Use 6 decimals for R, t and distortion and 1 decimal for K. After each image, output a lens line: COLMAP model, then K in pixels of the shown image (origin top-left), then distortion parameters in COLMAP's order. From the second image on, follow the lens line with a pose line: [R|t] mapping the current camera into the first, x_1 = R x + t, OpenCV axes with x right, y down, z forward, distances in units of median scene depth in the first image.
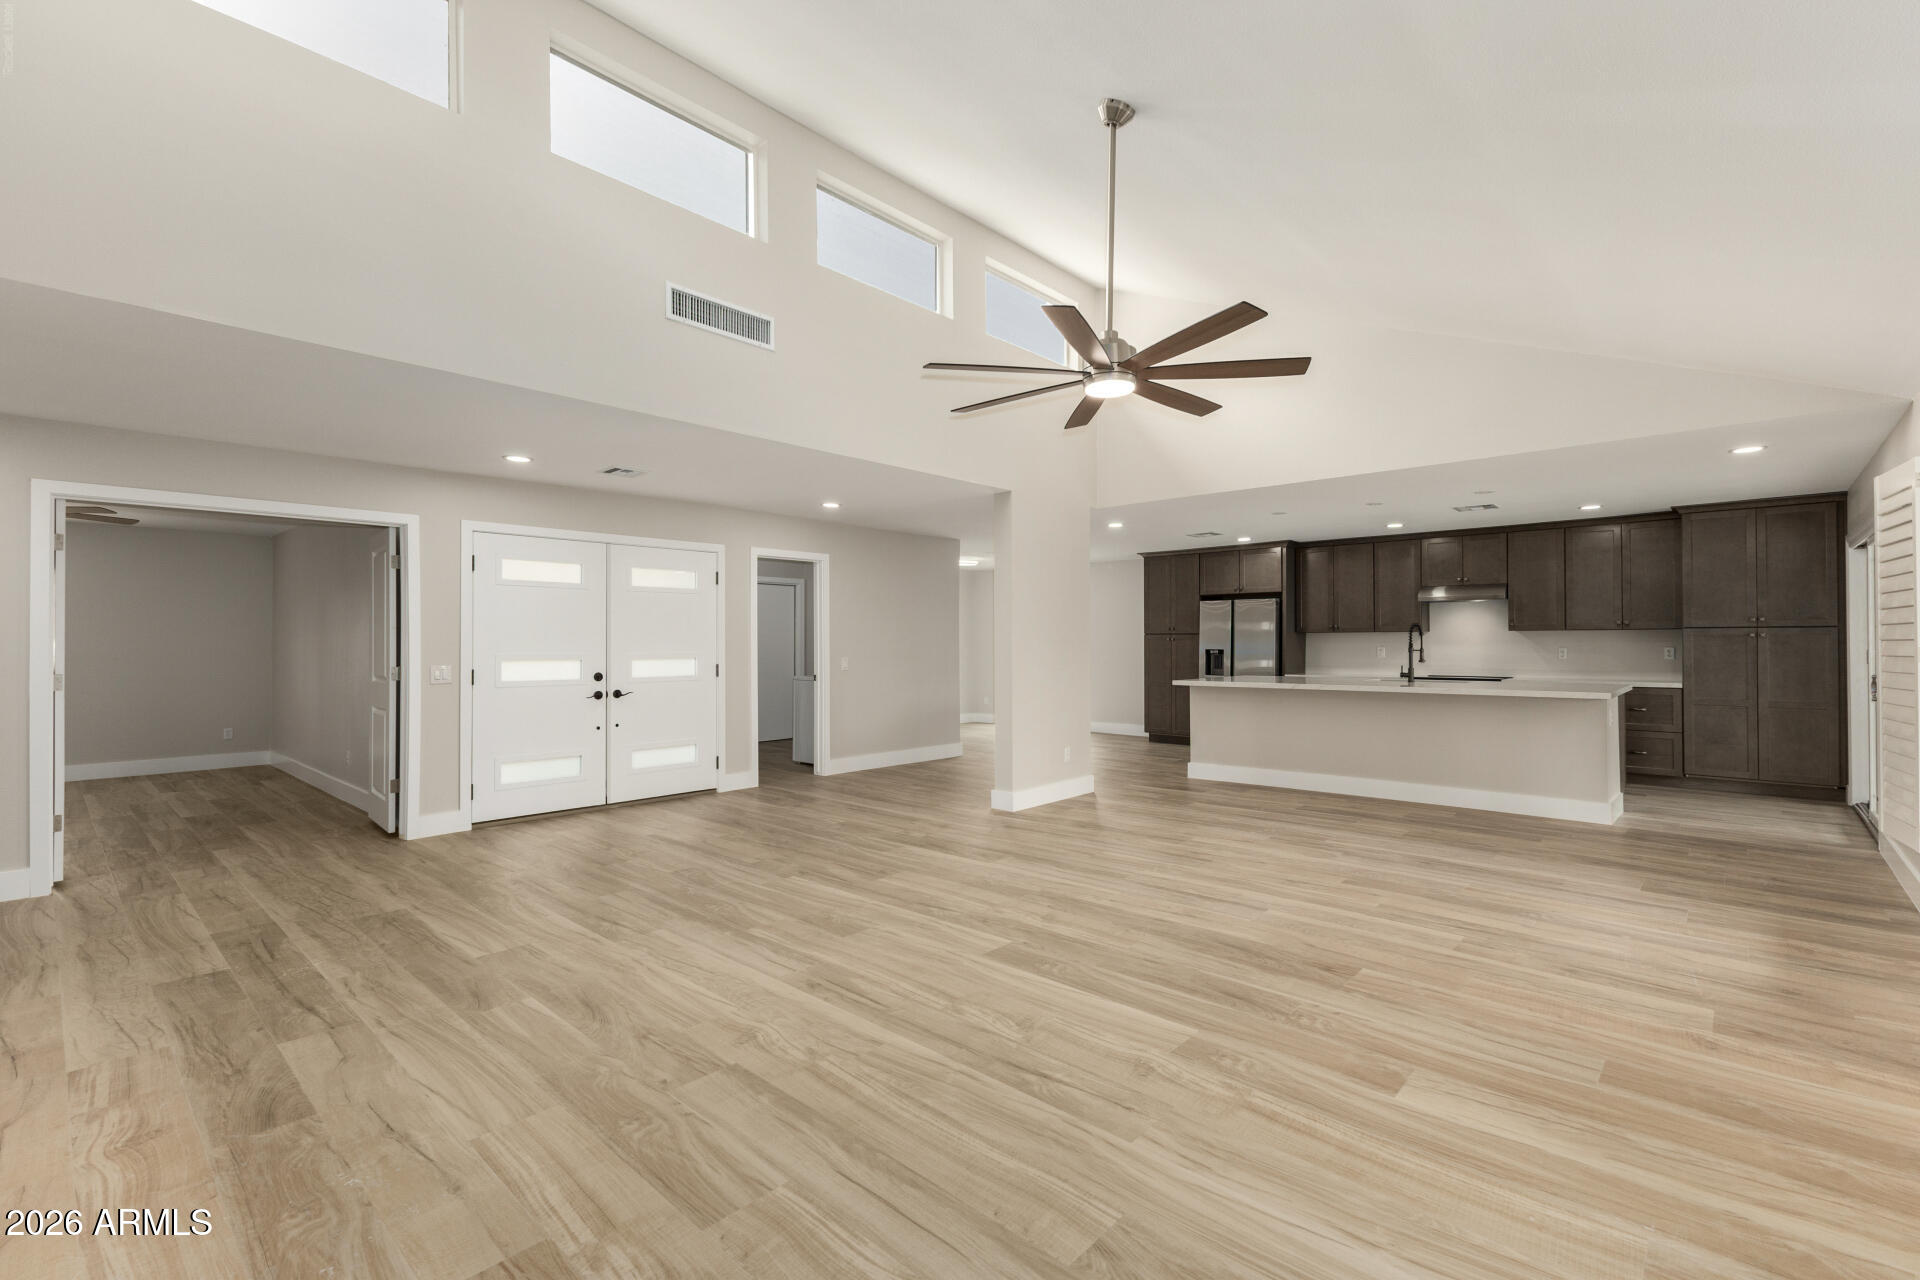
lens RADIAL K [[840.1, 0, 960.4], [0, 840.1, 640.3], [0, 0, 1]] dist [0.005351, 0.000340]
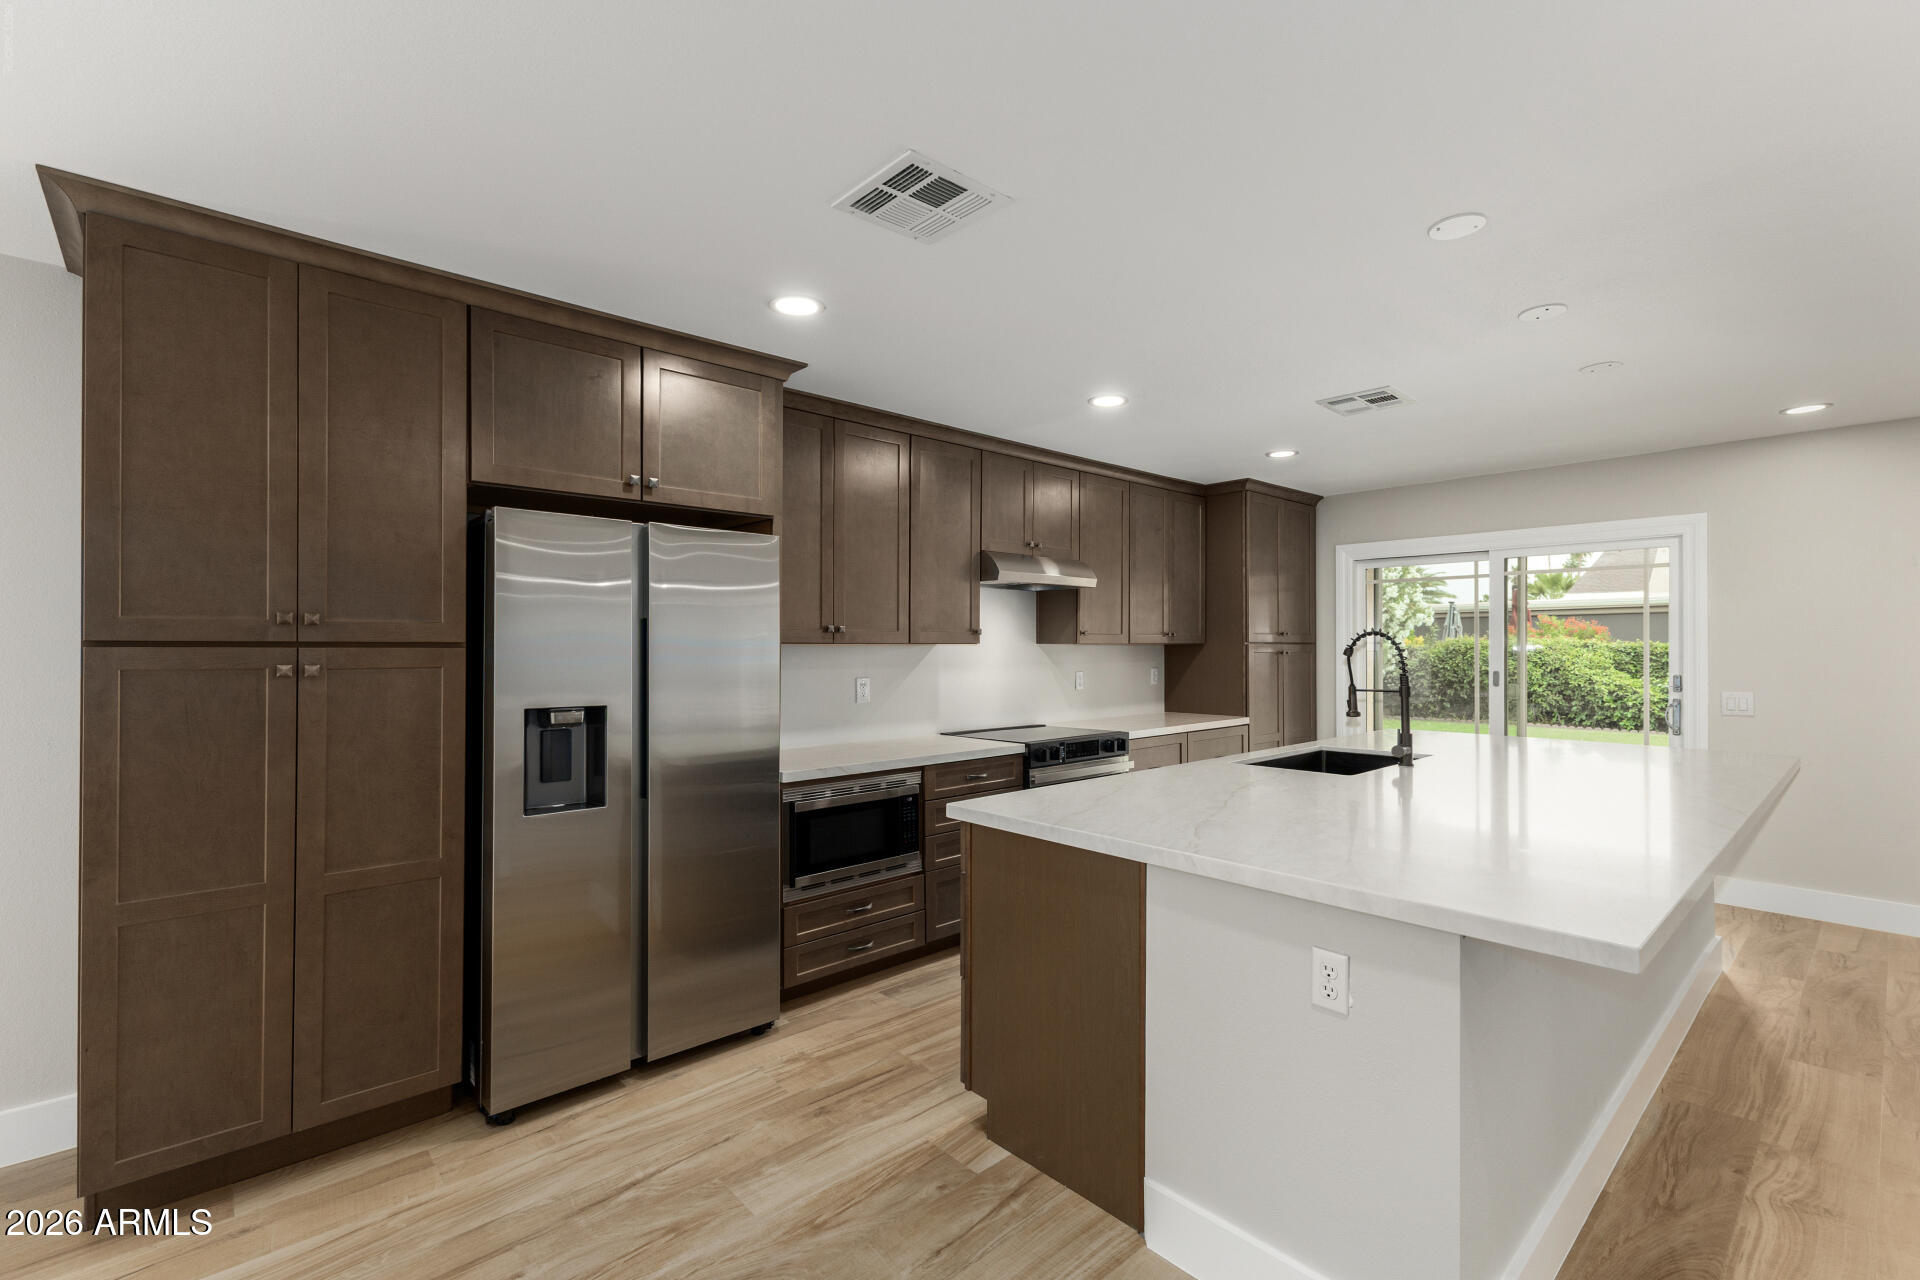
lens RADIAL K [[840.1, 0, 956.7], [0, 840.1, 643.0], [0, 0, 1]] dist [0.005351, 0.000340]
pose [[0.092758, 0.006784, 0.995666, 0.058487], [-0.006109, 0.999962, -0.006245, -0.007398], [-0.995670, -0.005504, 0.092795, 0.863878]]
